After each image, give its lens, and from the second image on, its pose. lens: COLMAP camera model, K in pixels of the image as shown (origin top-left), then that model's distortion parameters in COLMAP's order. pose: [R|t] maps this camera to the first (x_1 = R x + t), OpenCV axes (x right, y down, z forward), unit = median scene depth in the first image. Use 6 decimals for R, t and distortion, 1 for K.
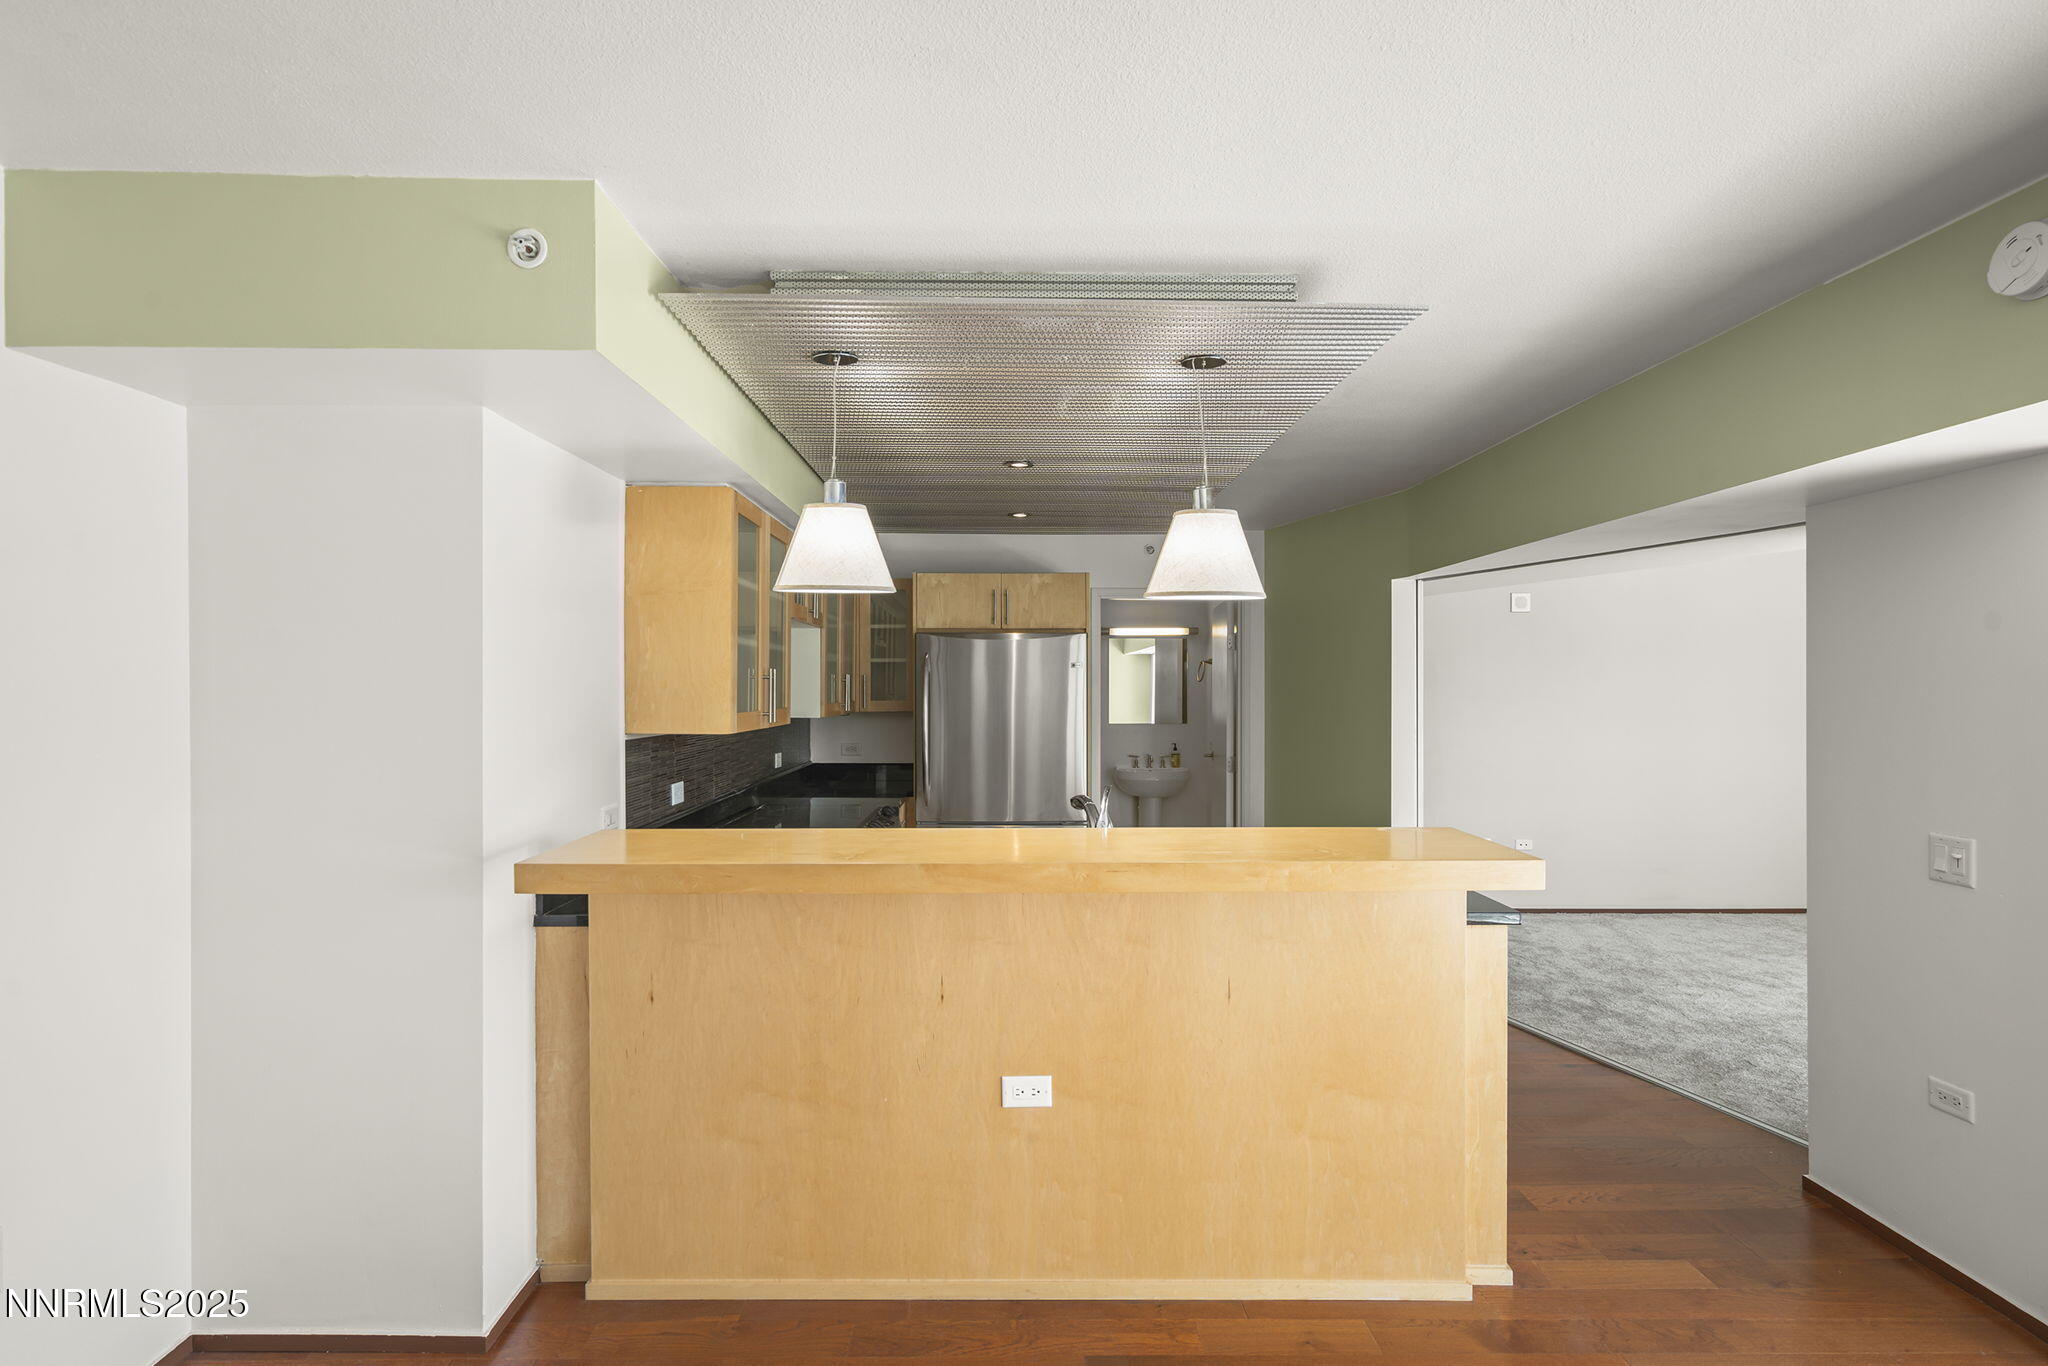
lens RADIAL K [[1022.6, 0, 1016.2], [0, 1022.6, 687.2], [0, 0, 1]] dist [-0.002409, 0.000752]
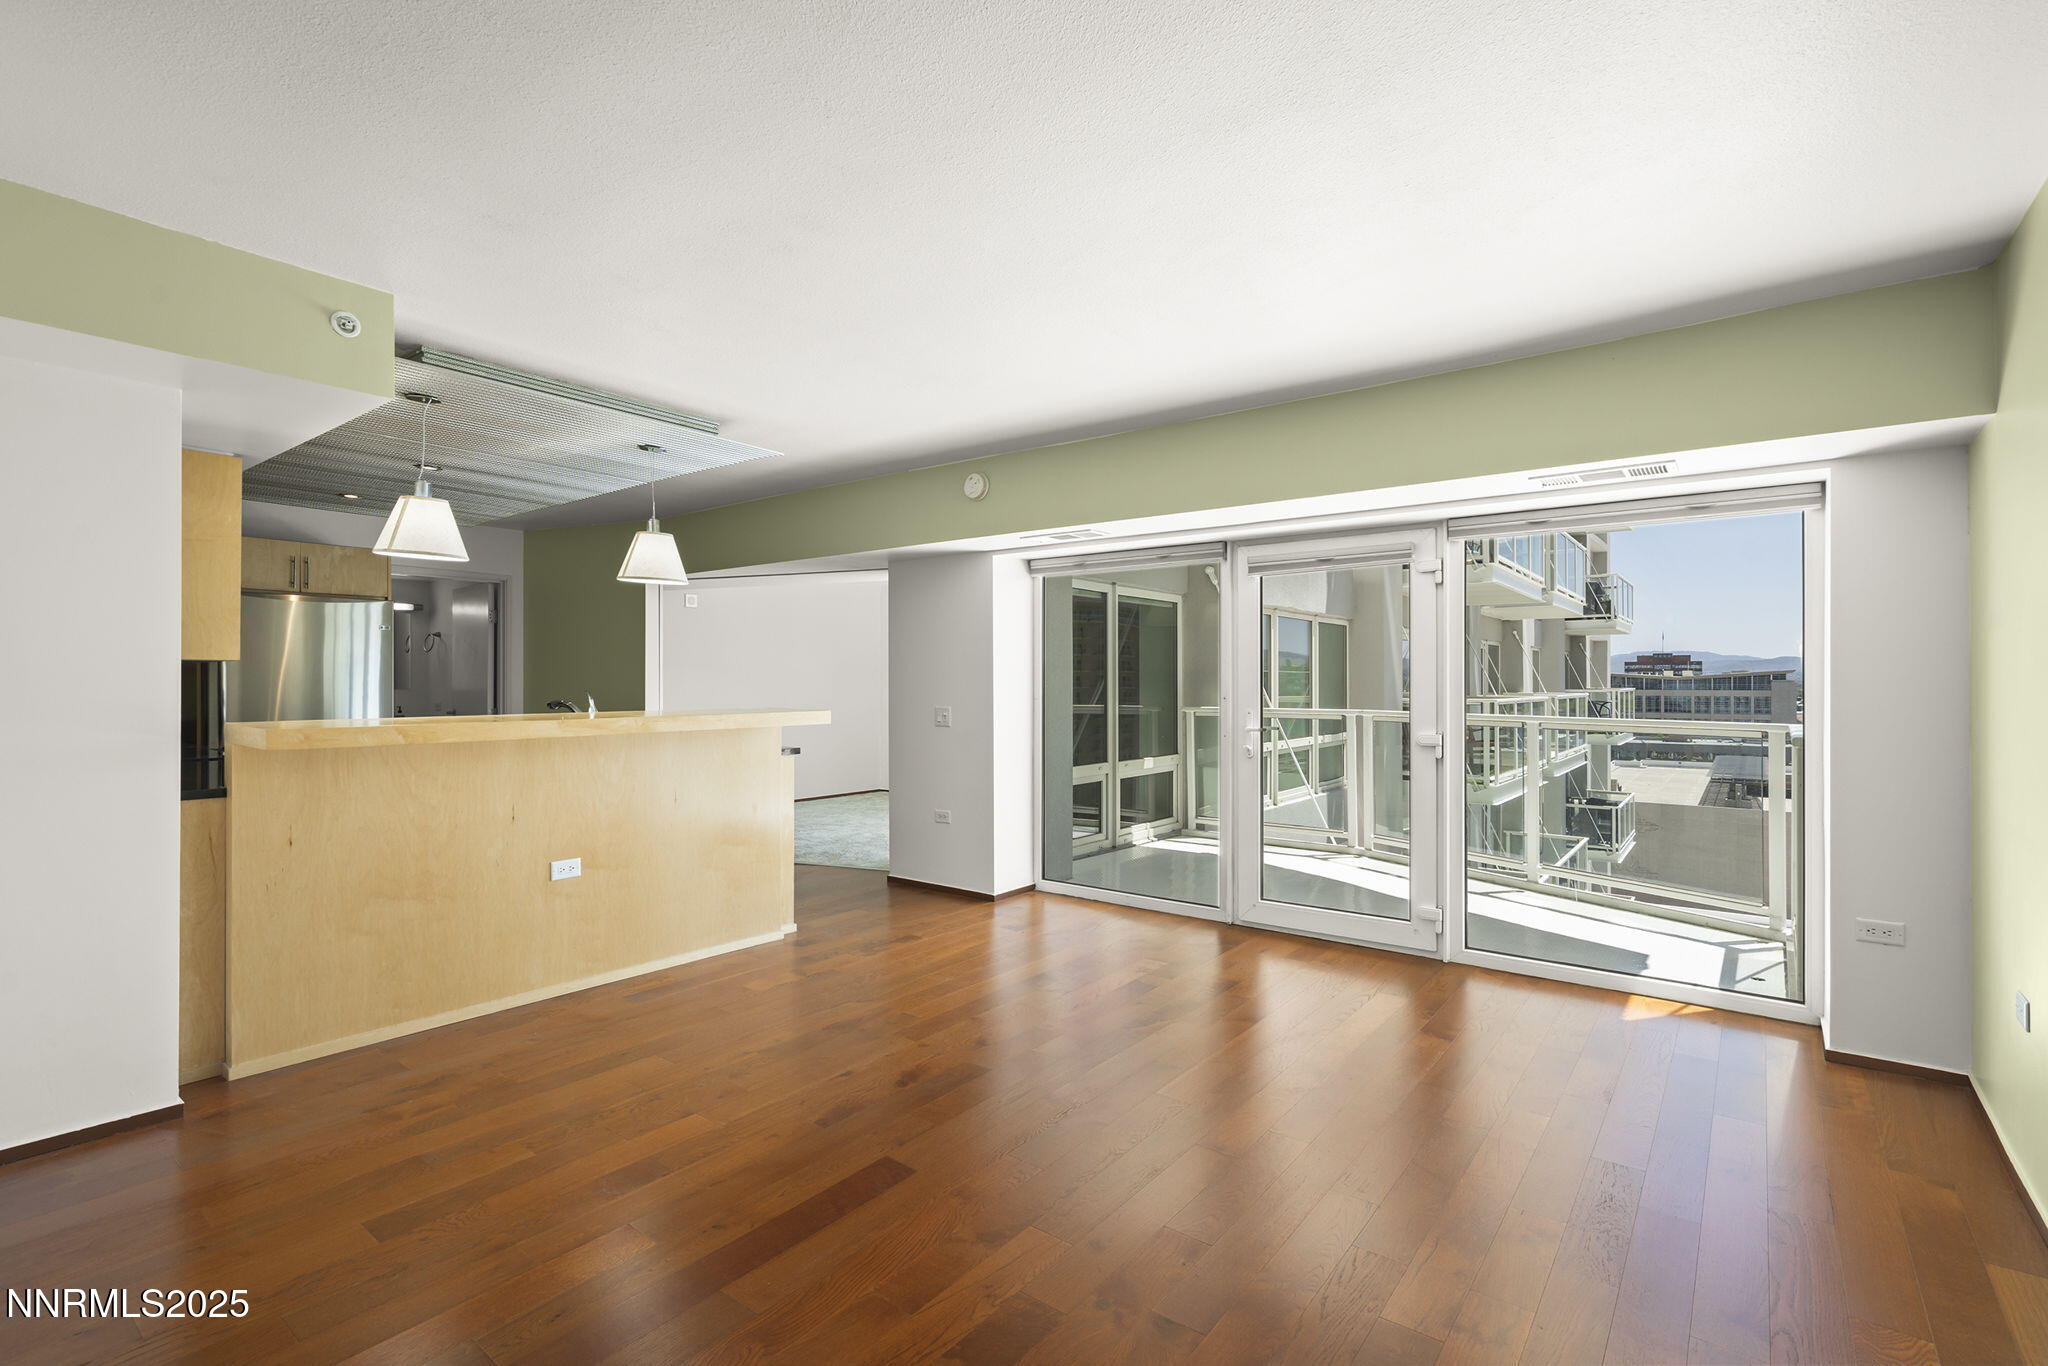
lens RADIAL K [[944.8, 0, 1021.6], [0, 944.8, 676.8], [0, 0, 1]] dist [-0.001060, 0.000133]
pose [[0.618942, 0.001270, 0.785435, -0.705320], [0.003393, 0.999985, -0.004290, 0.087173], [-0.785429, 0.005320, 0.618929, -0.513293]]
